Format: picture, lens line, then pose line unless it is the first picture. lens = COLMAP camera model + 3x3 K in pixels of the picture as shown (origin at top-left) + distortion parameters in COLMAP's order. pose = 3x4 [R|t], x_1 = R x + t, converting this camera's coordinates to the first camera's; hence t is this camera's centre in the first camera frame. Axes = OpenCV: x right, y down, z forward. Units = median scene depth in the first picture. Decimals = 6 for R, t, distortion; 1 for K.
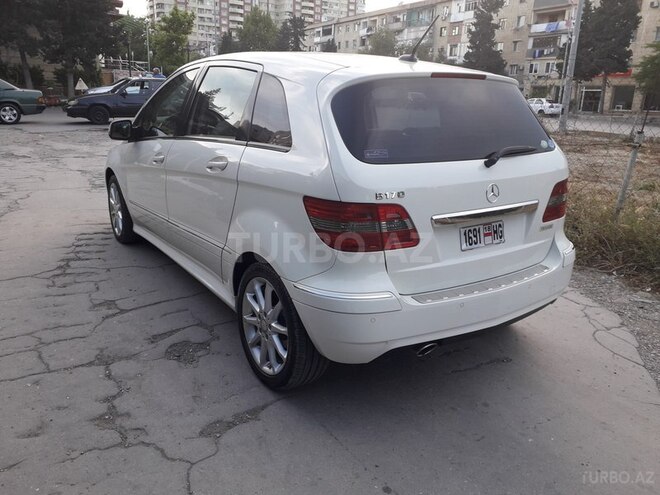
lens RADIAL K [[524.3, 0, 320.2], [0, 524.3, 239.0], [0, 0, 1]] dist [0.101621, -0.126395]
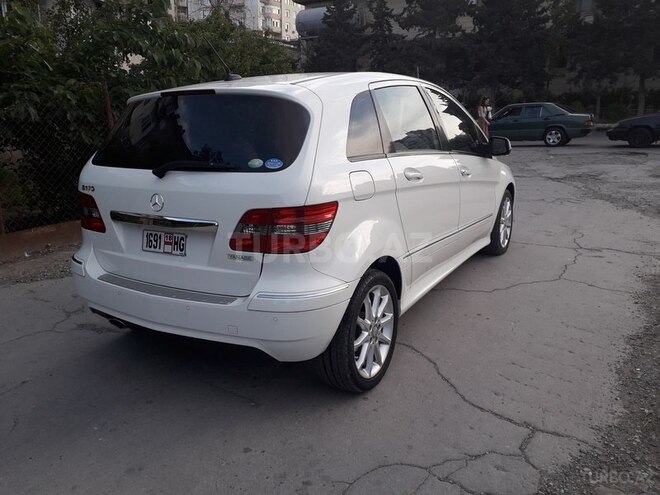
lens RADIAL K [[524.3, 0, 320.2], [0, 524.3, 239.0], [0, 0, 1]] dist [0.101621, -0.126395]
pose [[0.436978, 0.172321, -0.882811, 1.340156], [-0.211161, 0.973701, 0.085541, -0.165502], [0.874335, 0.149036, 0.461874, 0.768535]]
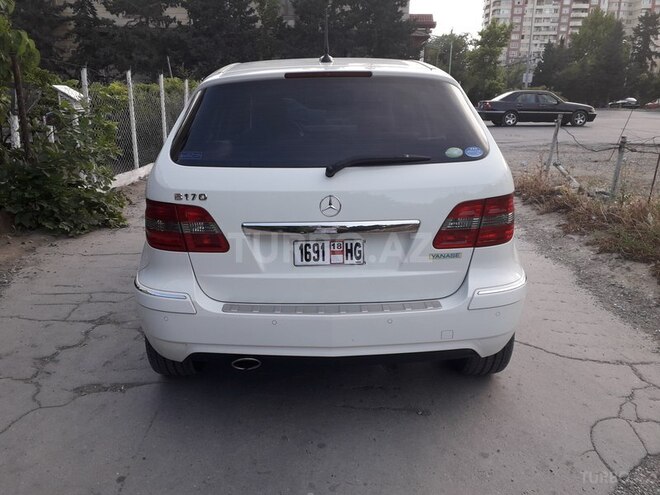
lens RADIAL K [[524.3, 0, 320.2], [0, 524.3, 239.0], [0, 0, 1]] dist [0.101621, -0.126395]
pose [[0.839535, 0.102164, -0.533614, 0.746856], [-0.115381, 0.993284, 0.008642, -0.034631], [0.530913, 0.054313, 0.845684, 0.239674]]
